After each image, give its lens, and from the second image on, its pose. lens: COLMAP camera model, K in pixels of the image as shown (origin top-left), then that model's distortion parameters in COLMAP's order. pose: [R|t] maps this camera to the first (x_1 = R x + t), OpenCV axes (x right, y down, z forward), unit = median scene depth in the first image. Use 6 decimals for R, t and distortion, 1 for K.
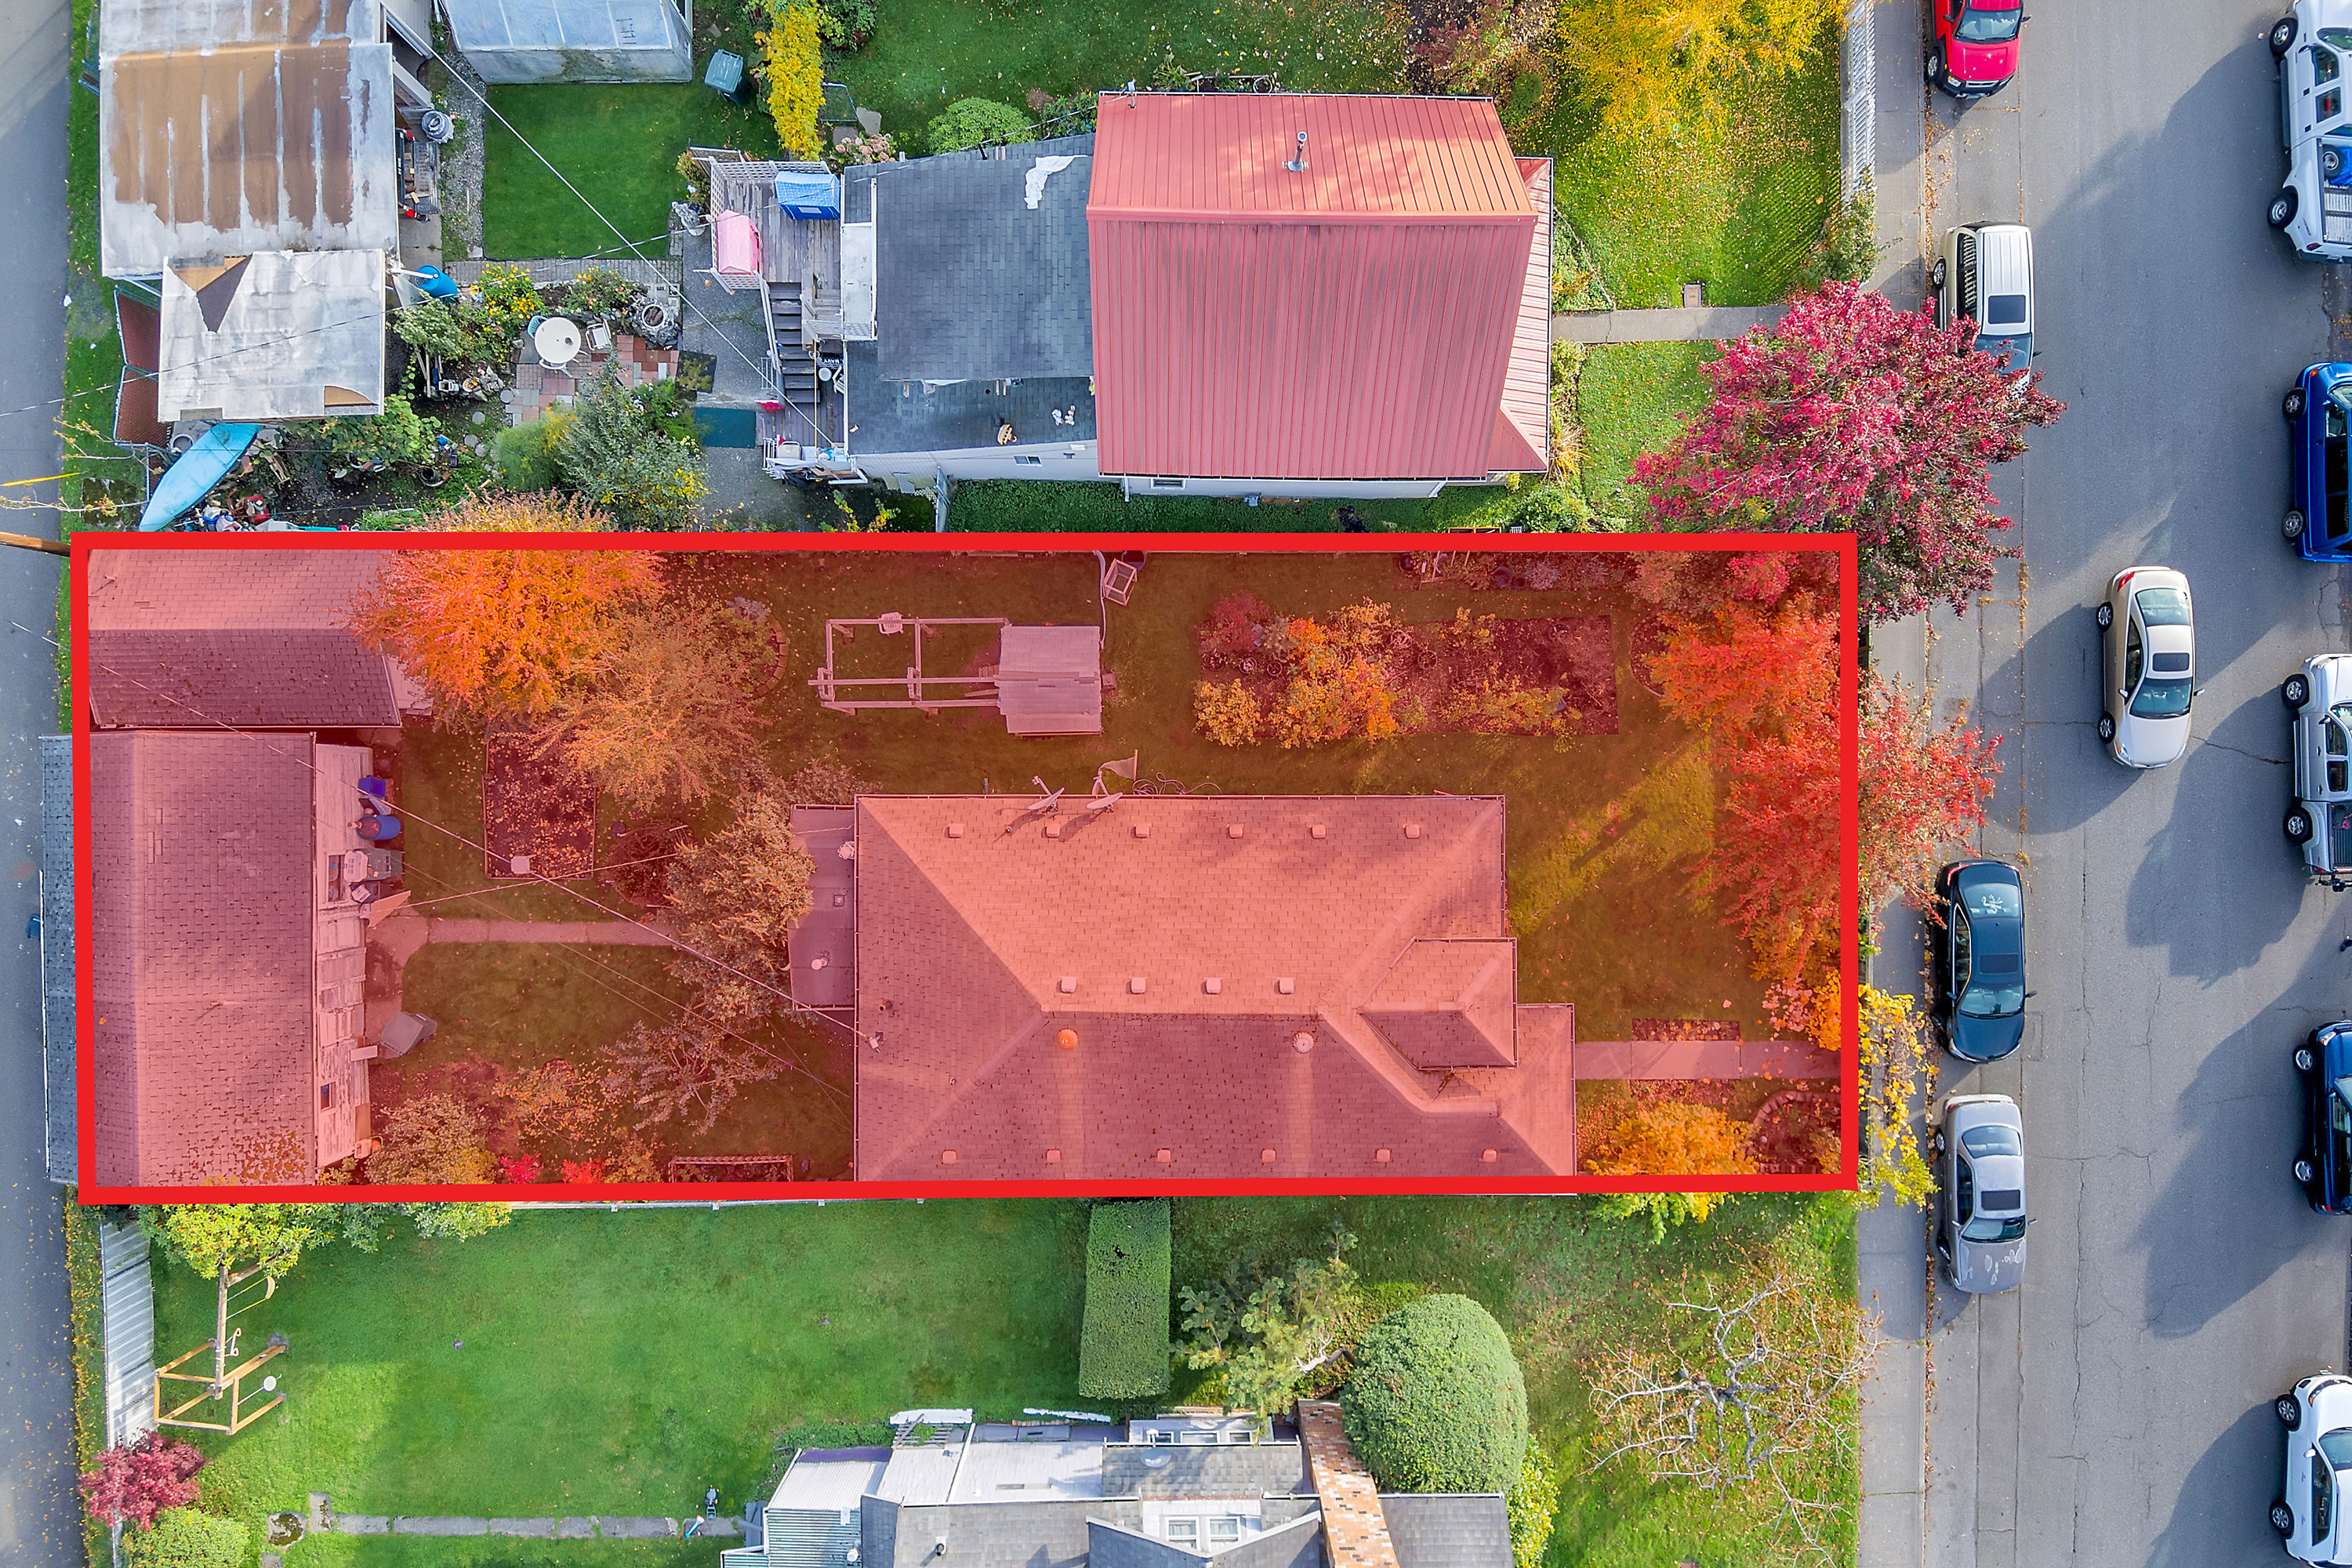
lens RADIAL K [[1421.0, 0, 1176.0], [0, 1421.0, 784.0], [0, 0, 1]] dist [0.087851, -0.103571]
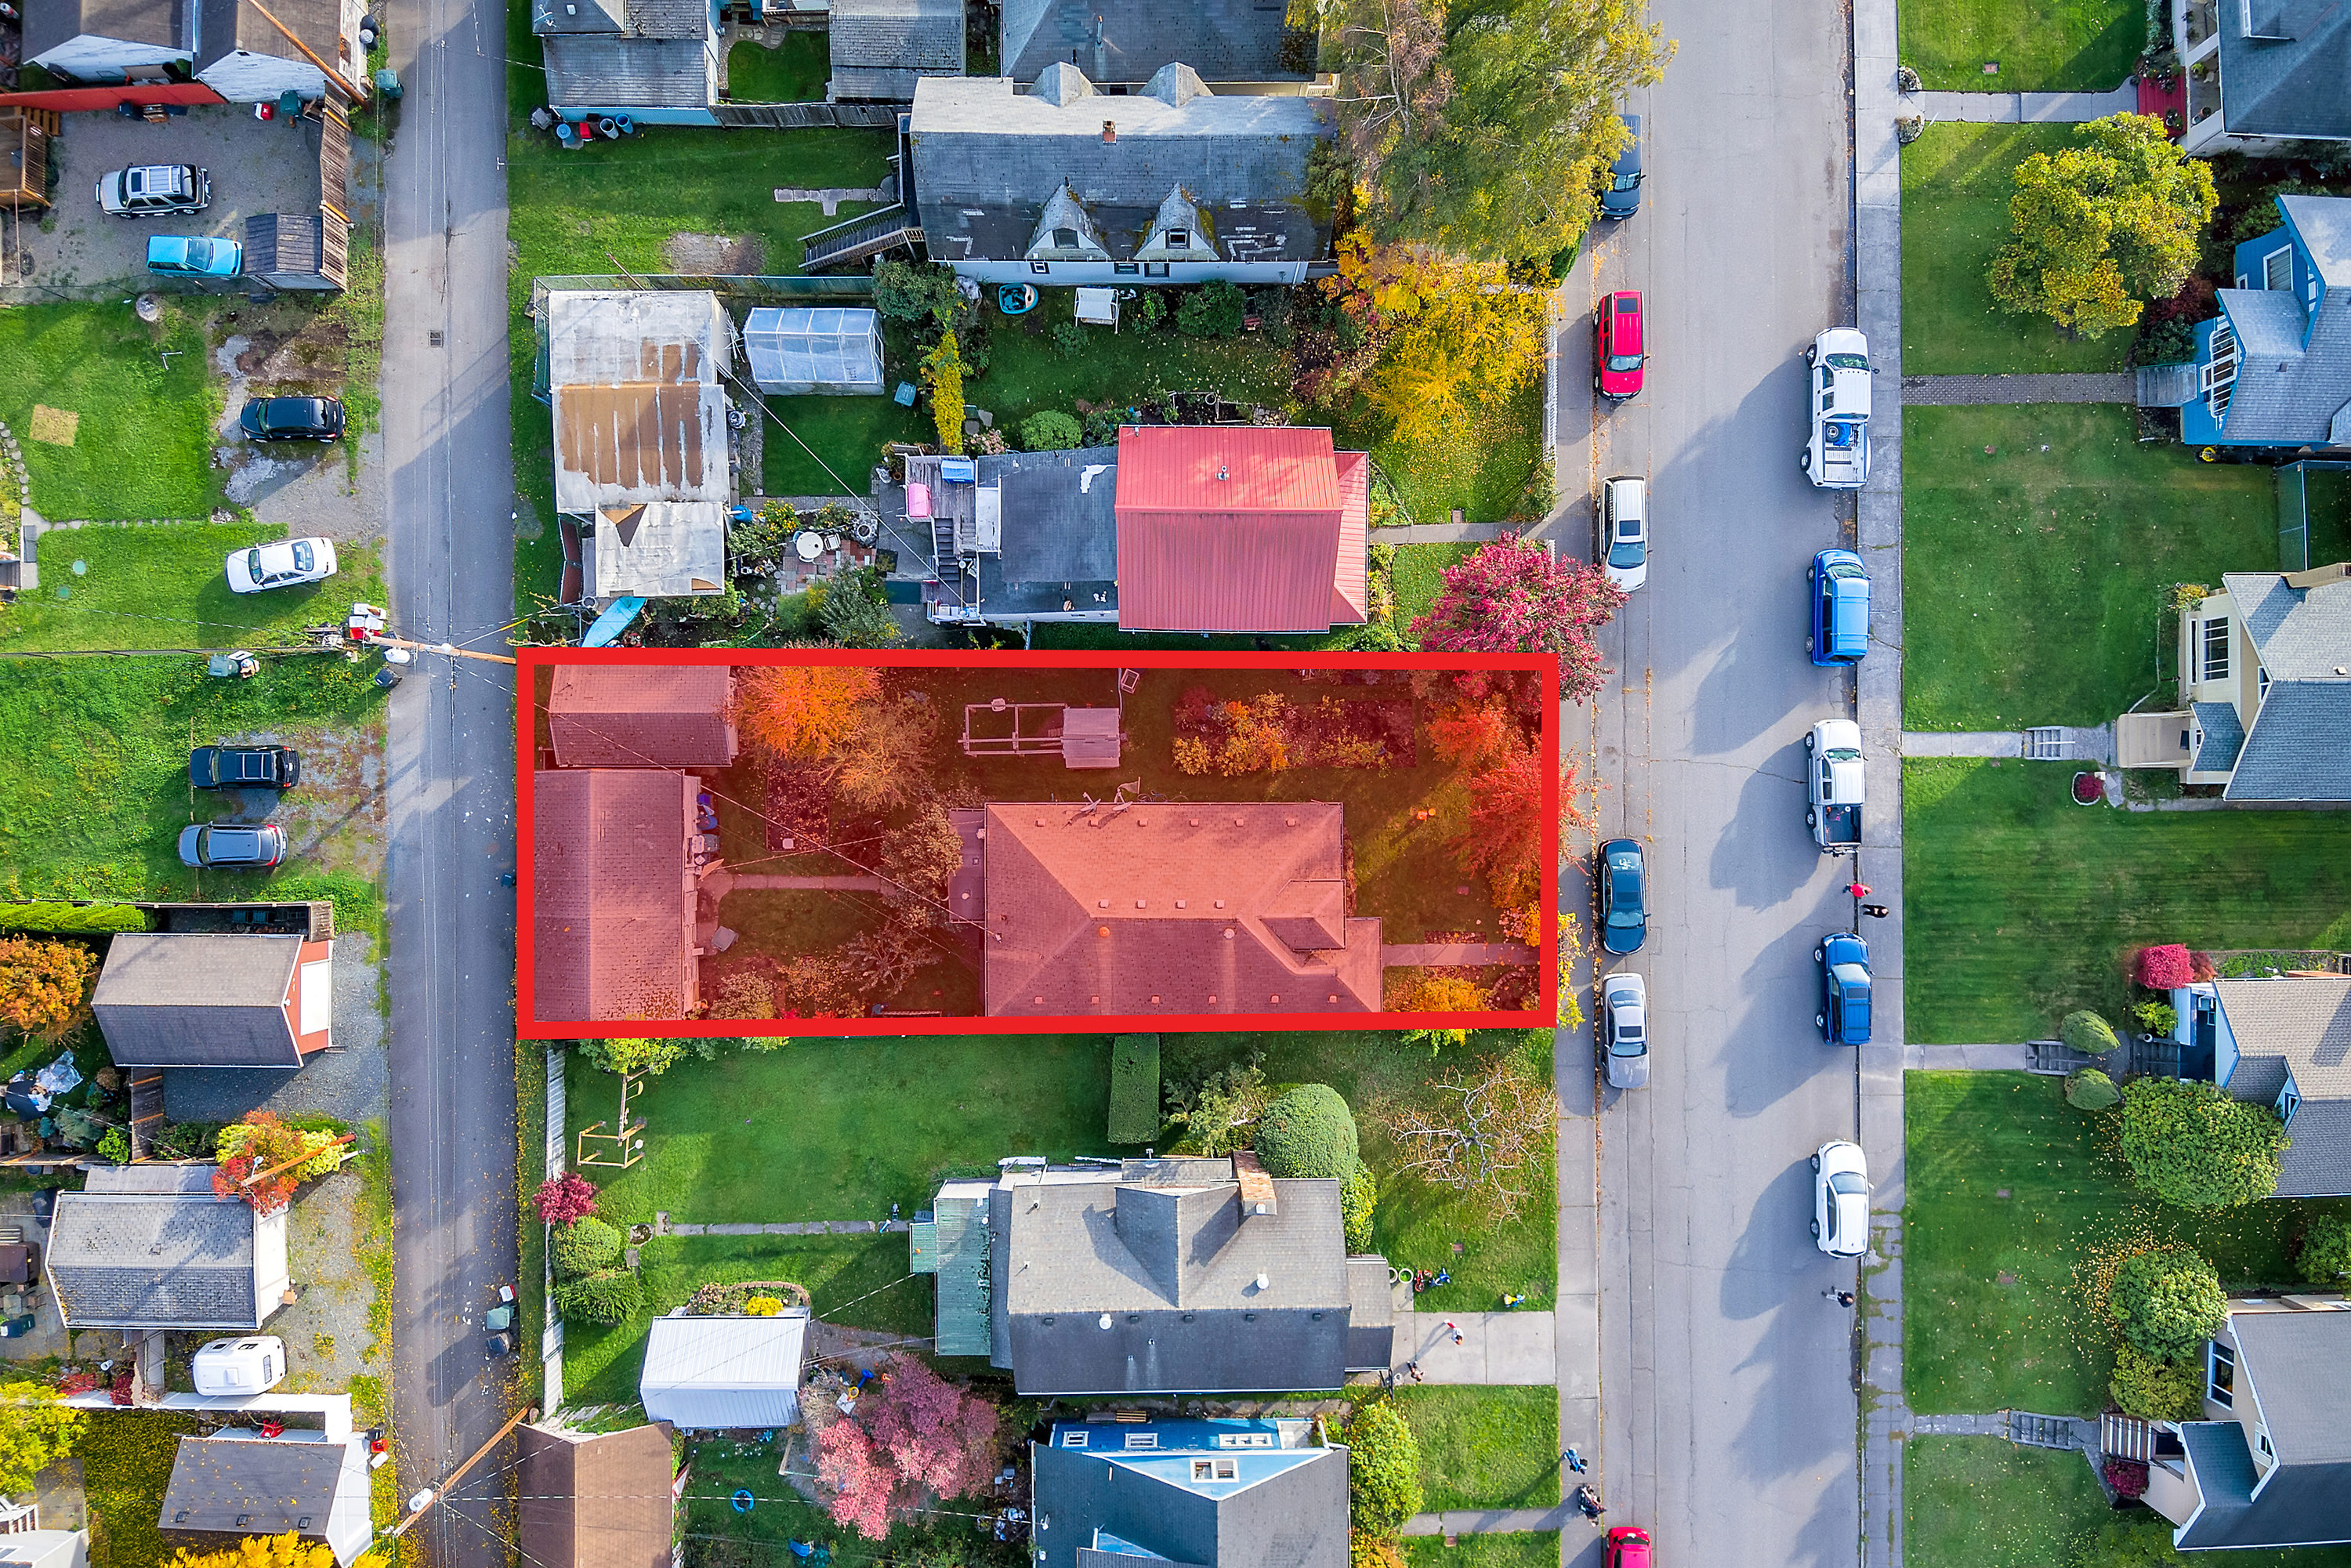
lens RADIAL K [[1420.3, 0, 1175.5], [0, 1420.3, 784.0], [0, 0, 1]] dist [0.087851, -0.103571]
pose [[0.999992, -0.002267, 0.003198, 0.010977], [0.002288, 0.999975, -0.006637, -0.003789], [-0.003183, 0.006644, 0.999973, -0.745491]]
